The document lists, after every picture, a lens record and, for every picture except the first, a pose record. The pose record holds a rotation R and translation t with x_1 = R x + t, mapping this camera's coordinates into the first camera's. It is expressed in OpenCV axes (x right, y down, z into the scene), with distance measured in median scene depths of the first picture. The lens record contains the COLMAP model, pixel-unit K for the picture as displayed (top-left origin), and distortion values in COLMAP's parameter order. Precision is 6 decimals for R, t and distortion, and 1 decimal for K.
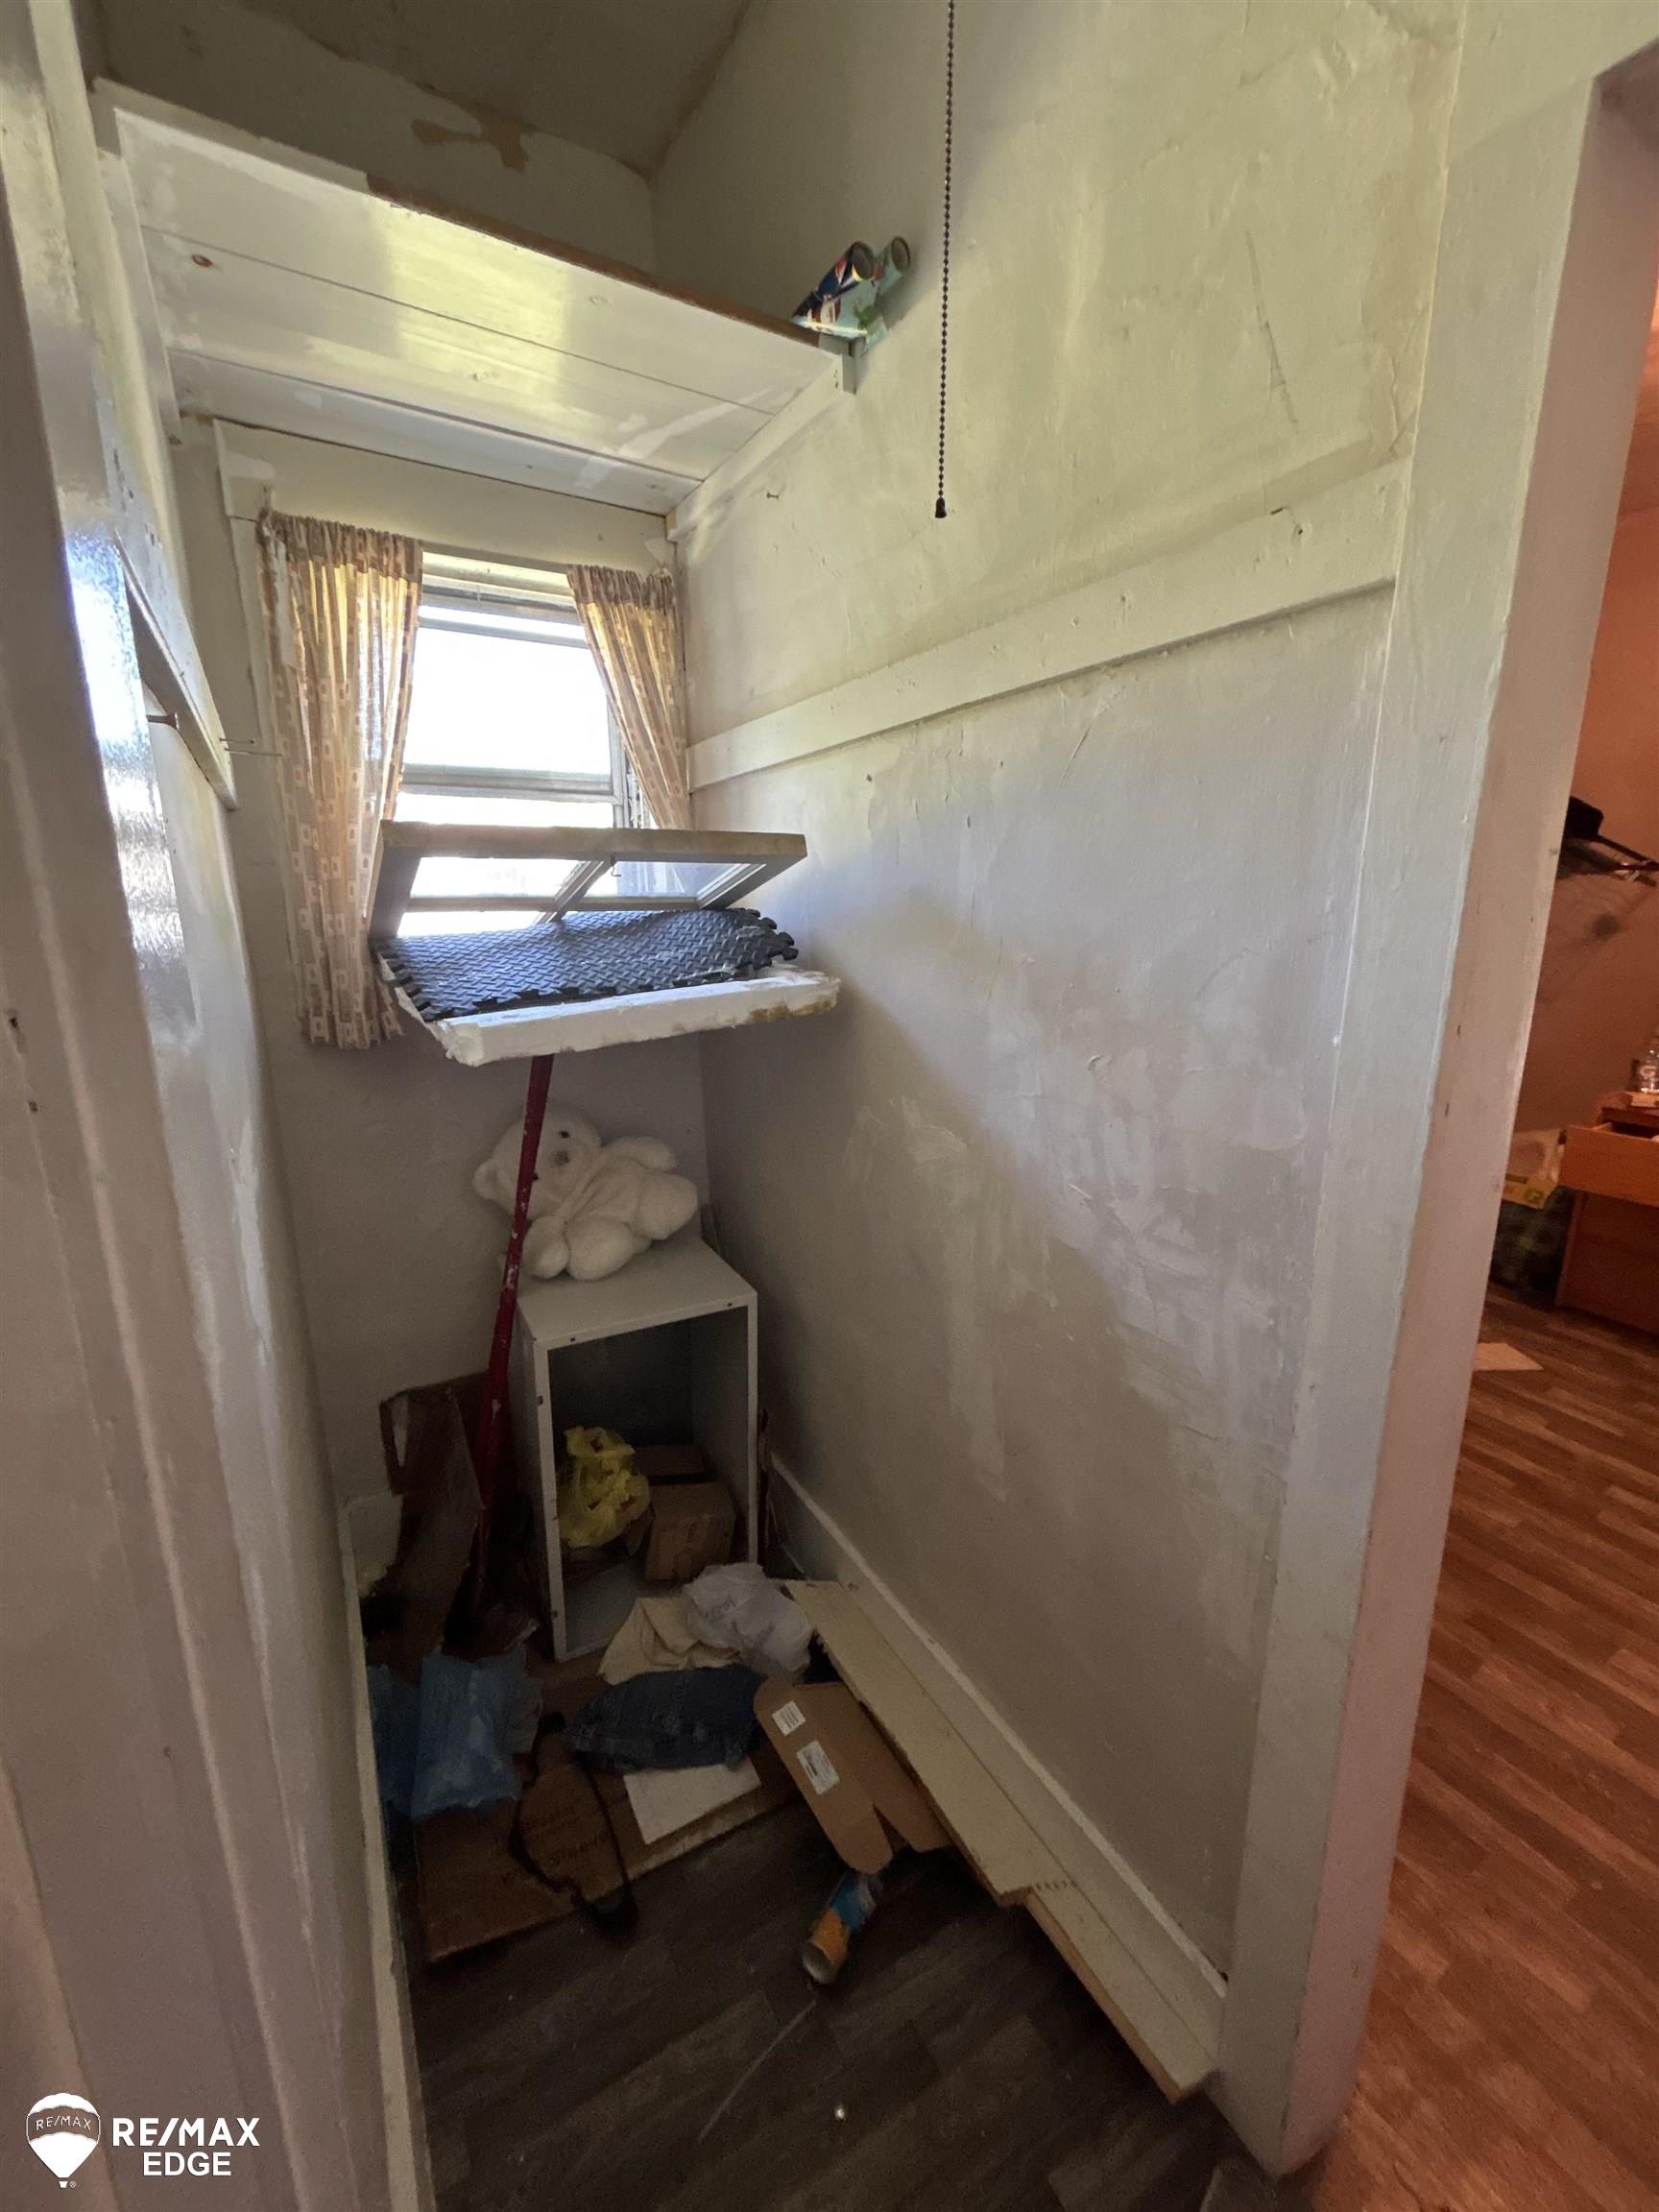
lens RADIAL K [[893.2, 0, 835.2], [0, 893.2, 1111.1], [0, 0, 1]] dist [-0.000709, 0.000074]
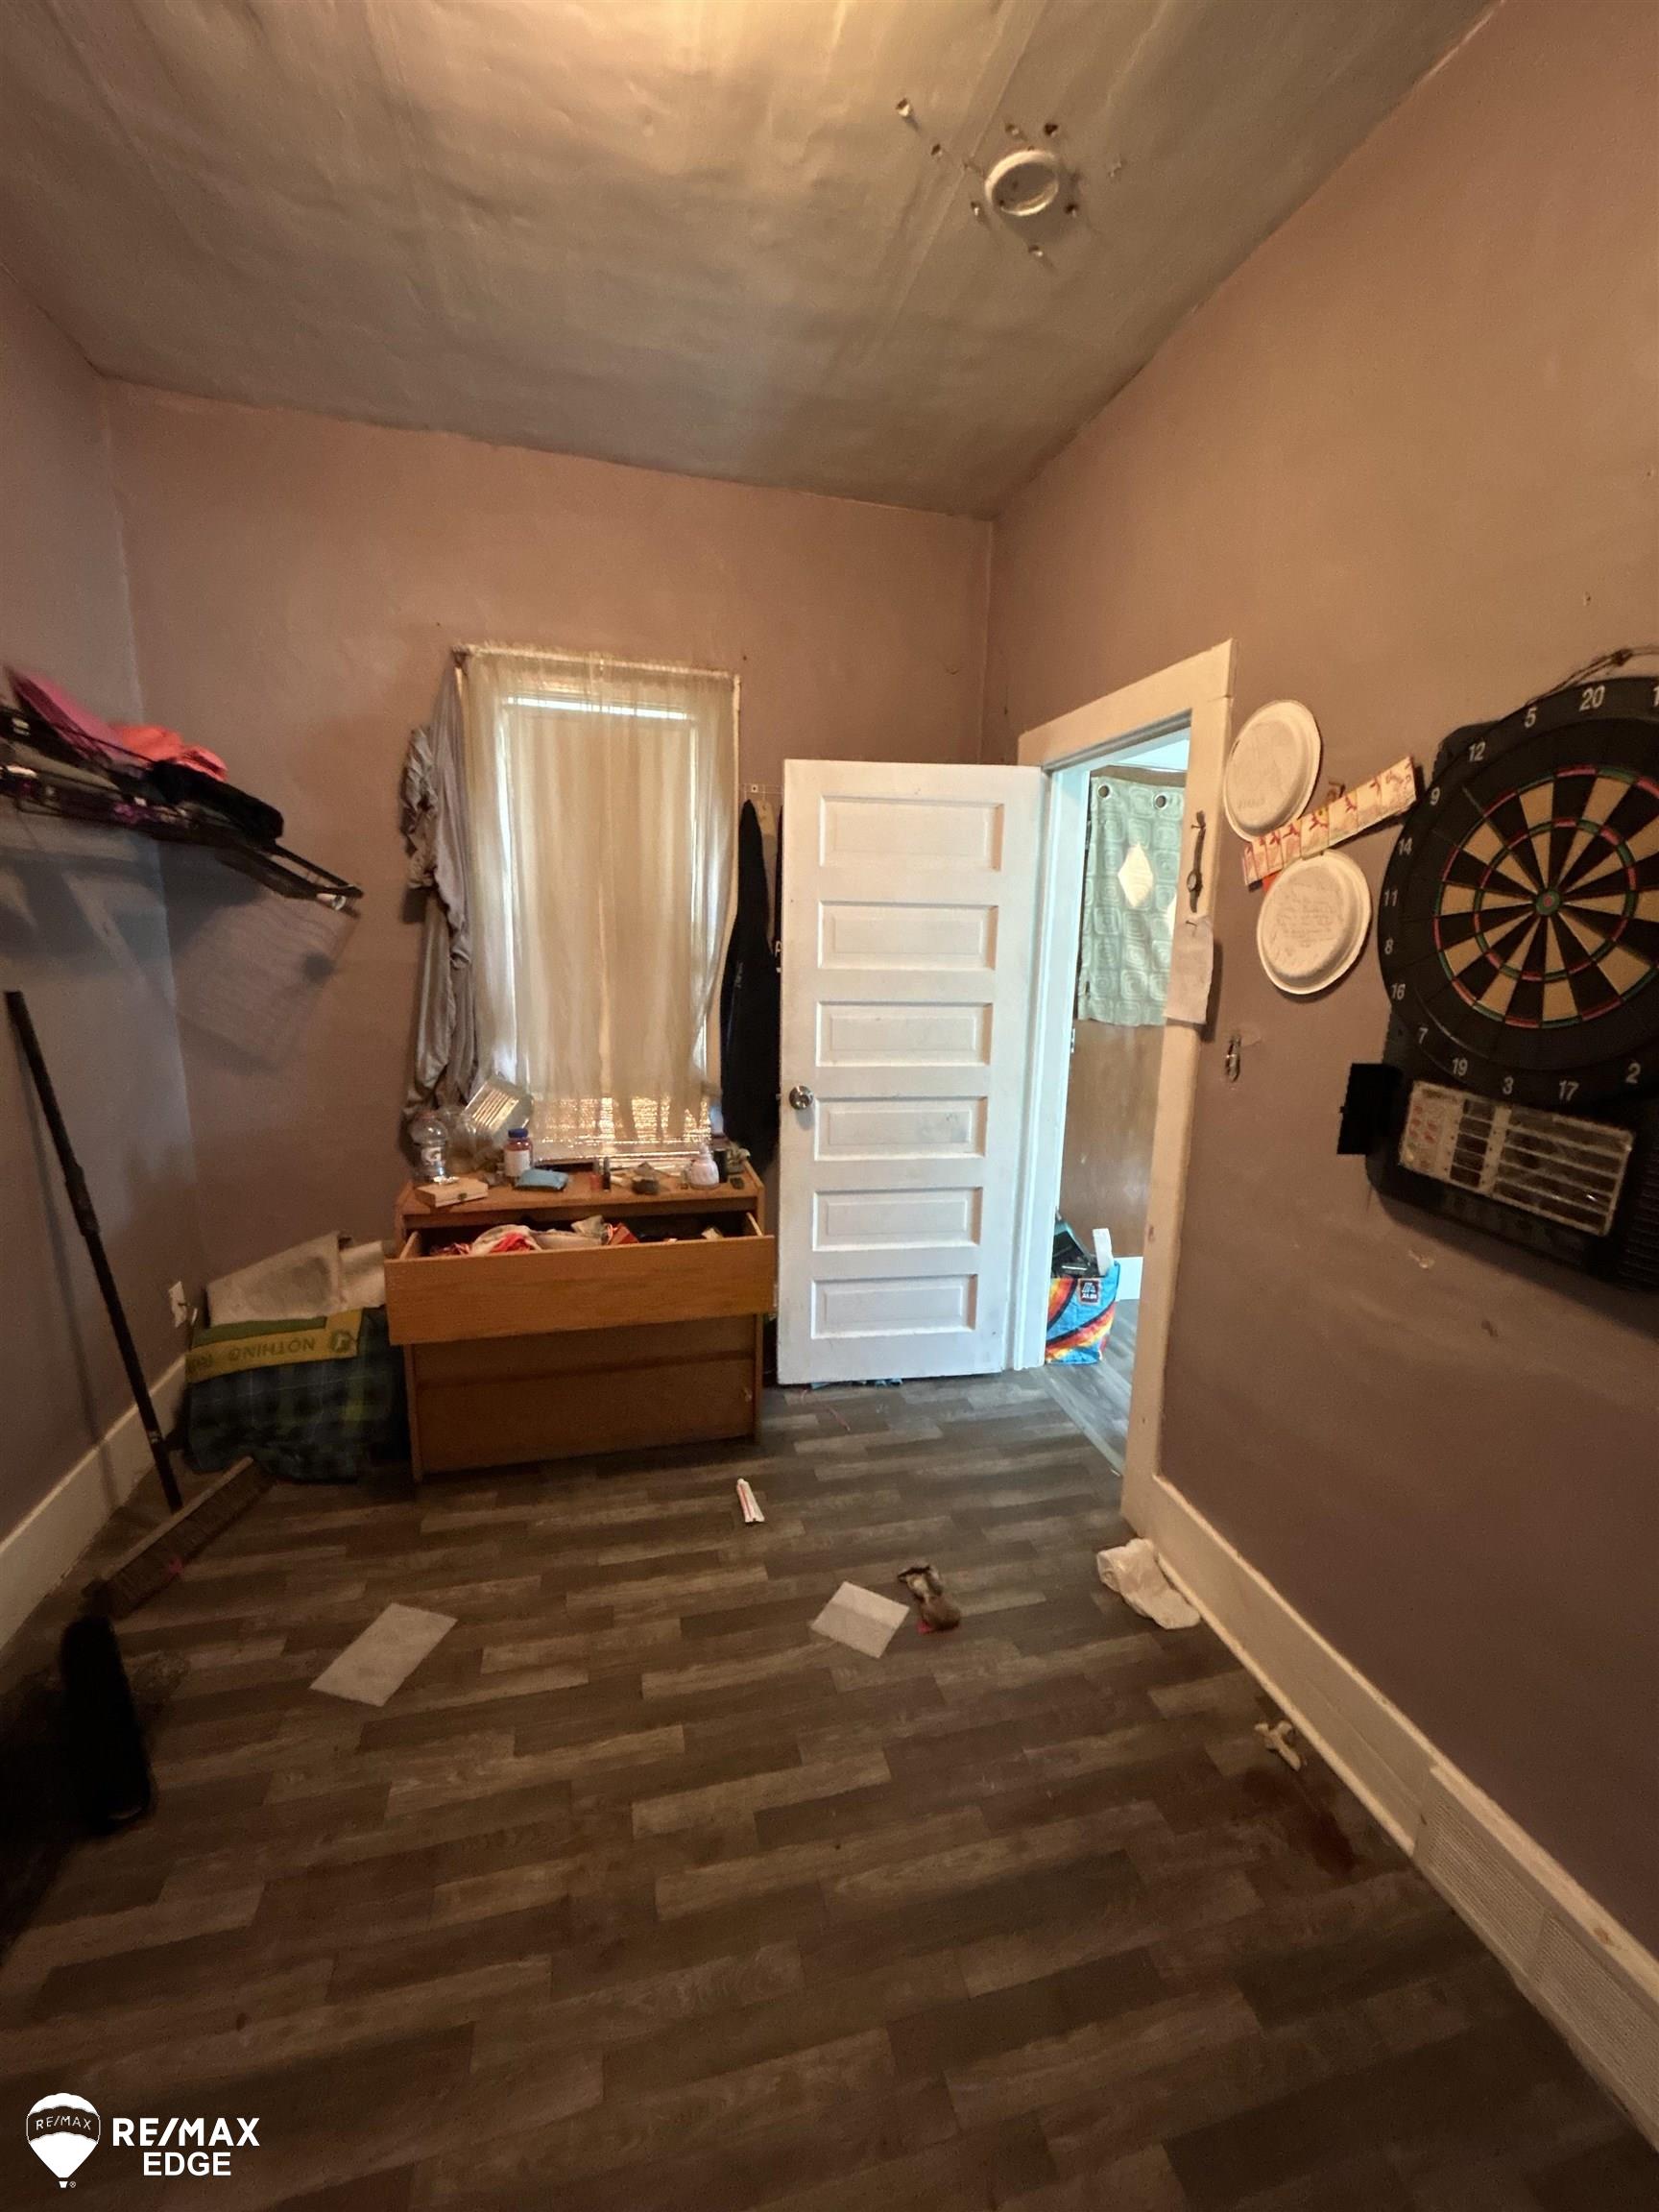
lens RADIAL K [[893.2, 0, 821.0], [0, 893.2, 1121.8], [0, 0, 1]] dist [-0.000709, 0.000074]
pose [[0.290220, -0.184219, 0.939061, 0.826889], [0.205794, 0.970351, 0.126757, -0.294731], [-0.934570, 0.156465, 0.319527, 1.256745]]
